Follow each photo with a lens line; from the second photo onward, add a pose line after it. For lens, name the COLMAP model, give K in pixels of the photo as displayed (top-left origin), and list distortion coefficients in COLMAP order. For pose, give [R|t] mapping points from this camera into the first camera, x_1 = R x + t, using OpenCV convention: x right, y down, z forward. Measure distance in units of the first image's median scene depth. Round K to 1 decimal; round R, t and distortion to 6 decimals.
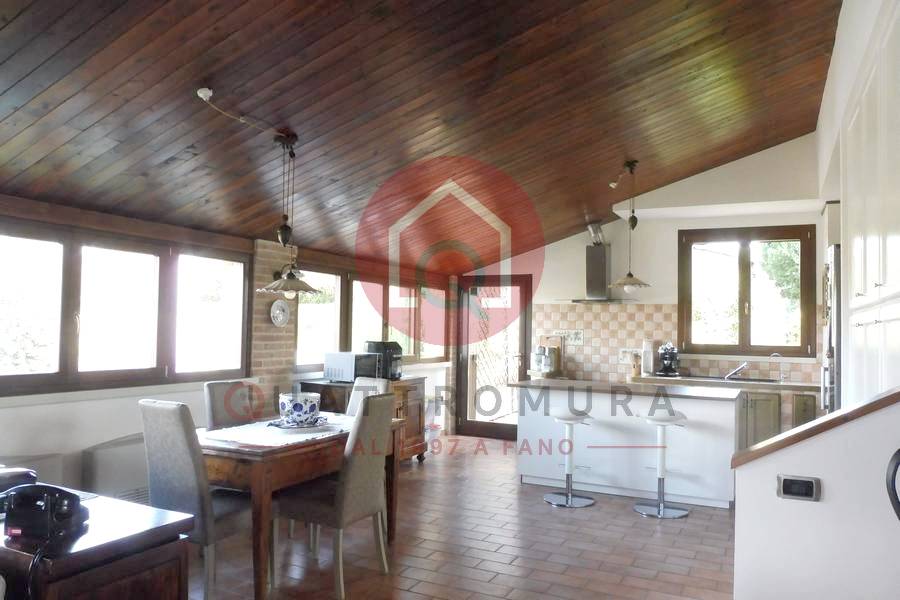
lens RADIAL K [[656.3, 0, 450.4], [0, 656.3, 300.3], [0, 0, 1]] dist [-0.028619, 0.003638]
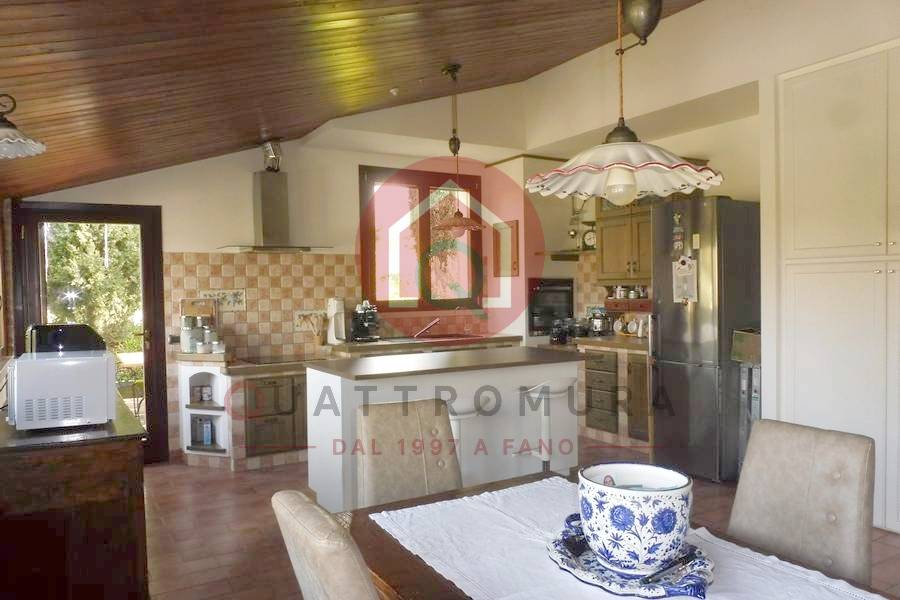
lens RADIAL K [[656.3, 0, 450.1], [0, 656.3, 301.3], [0, 0, 1]] dist [-0.028619, 0.003638]
pose [[0.533667, -0.045384, 0.844476, -0.290343], [-0.006633, 0.998304, 0.057843, 0.015633], [-0.845668, -0.036470, 0.532461, 0.436898]]
